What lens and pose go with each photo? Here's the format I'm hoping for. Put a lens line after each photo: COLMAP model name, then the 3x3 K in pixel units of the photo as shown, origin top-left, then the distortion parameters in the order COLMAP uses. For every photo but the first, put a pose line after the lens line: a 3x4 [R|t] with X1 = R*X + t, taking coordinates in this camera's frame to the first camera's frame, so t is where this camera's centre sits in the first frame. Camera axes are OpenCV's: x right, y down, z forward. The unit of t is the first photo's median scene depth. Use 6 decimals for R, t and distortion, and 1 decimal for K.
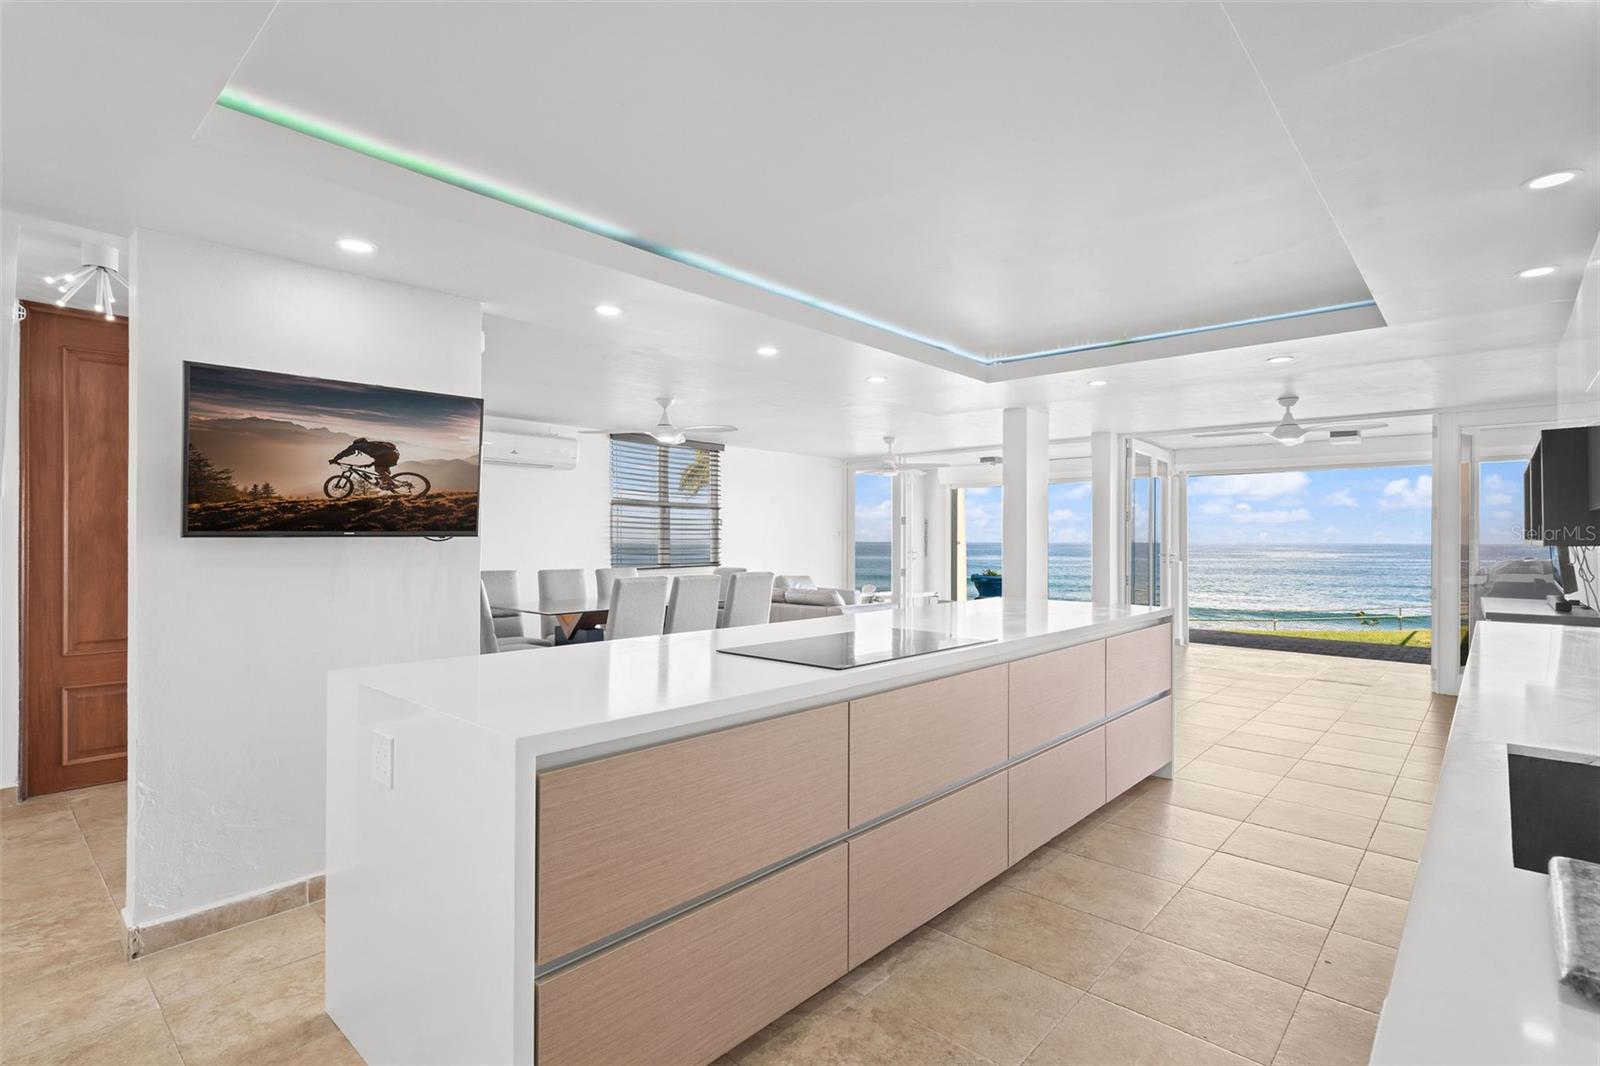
lens RADIAL K [[783.0, 0, 800.0], [0, 783.0, 533.0], [0, 0, 1]] dist [0.001274, 0.000700]
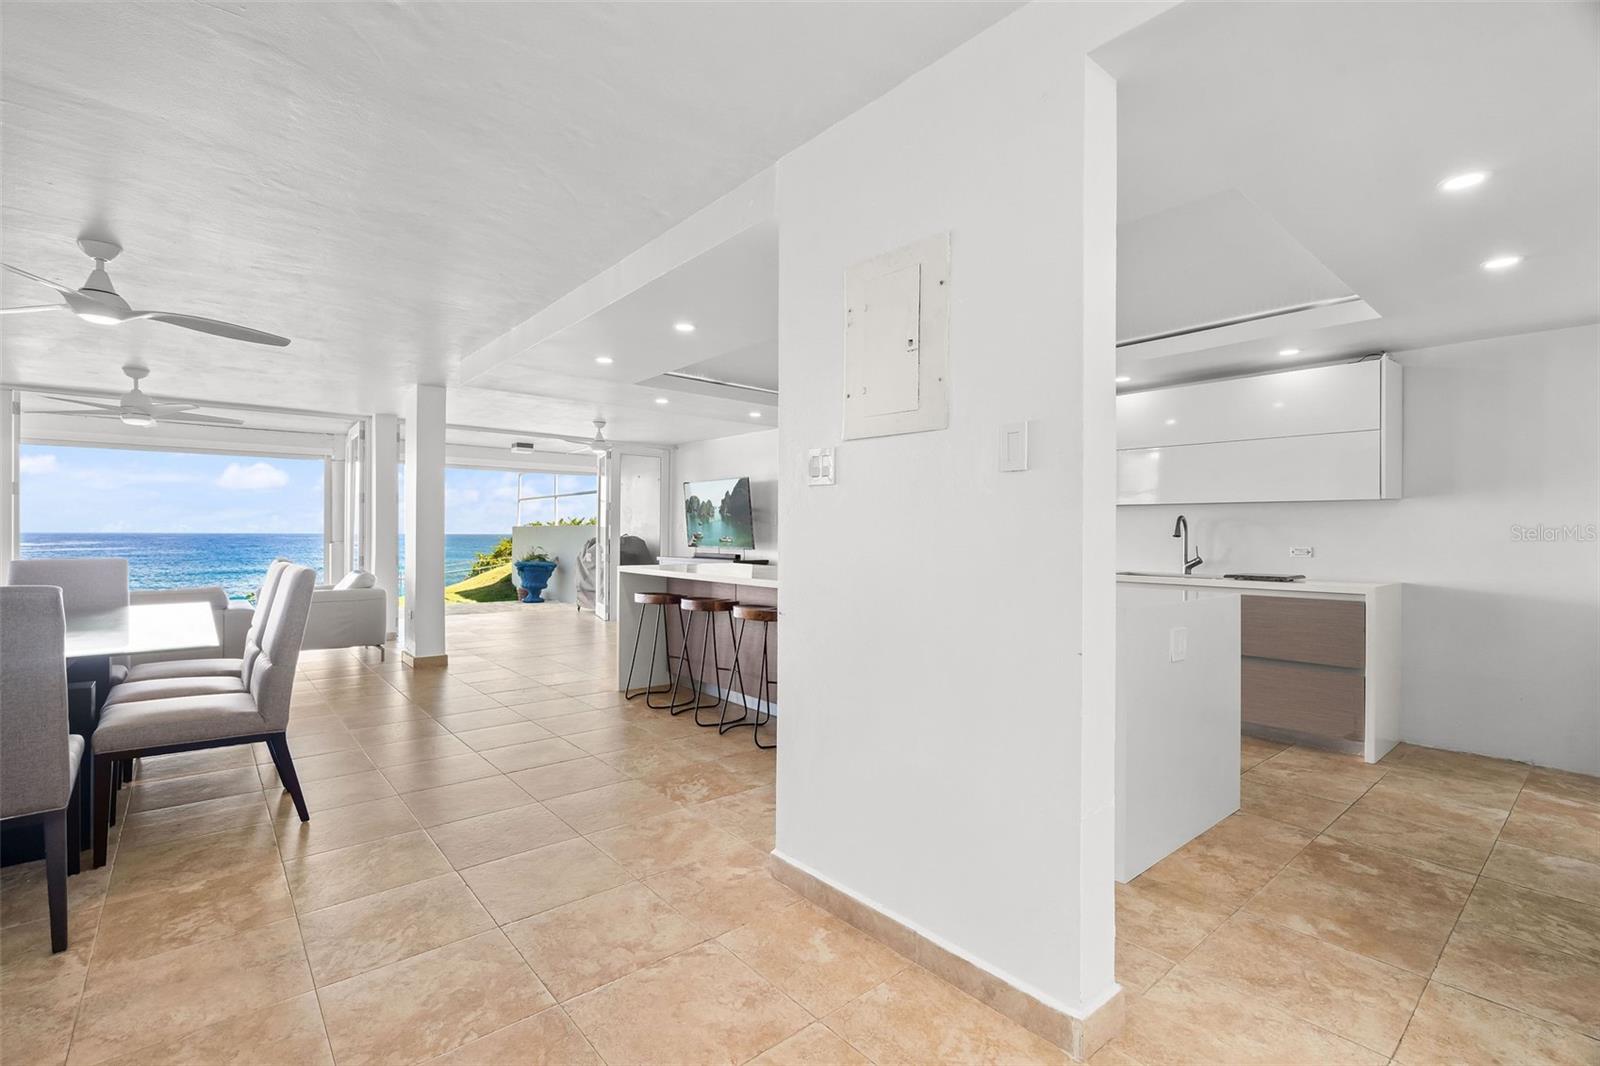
lens RADIAL K [[714.2, 0, 800.0], [0, 714.2, 533.0], [0, 0, 1]] dist [-0.003298, 0.000076]
pose [[0.128820, -0.002271, 0.991665, -0.411753], [-0.011569, 0.999926, 0.003793, 0.013654], [-0.991601, -0.011961, 0.128784, 0.316790]]
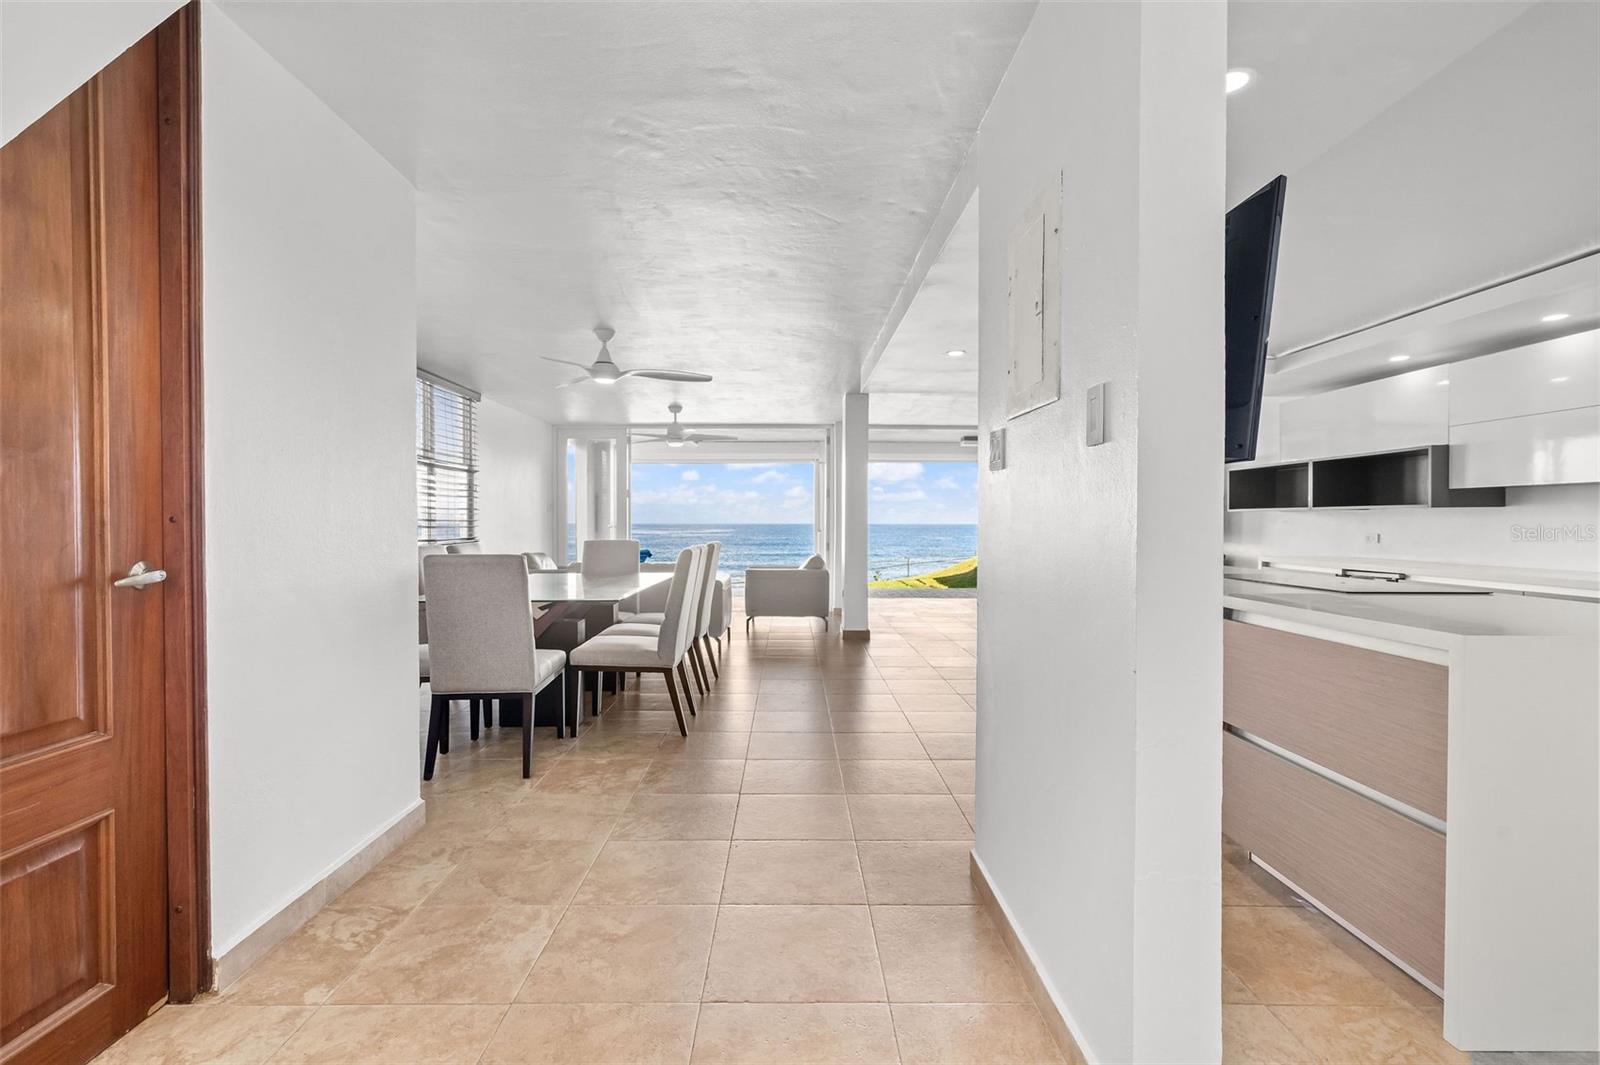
lens RADIAL K [[733.2, 0, 792.7], [0, 733.2, 529.5], [0, 0, 1]] dist [-0.001704, 0.000013]
pose [[0.737183, -0.009235, 0.675630, -0.375257], [-0.004606, 0.999815, 0.018692, 0.013198], [-0.675678, -0.016892, 0.737003, 0.212666]]
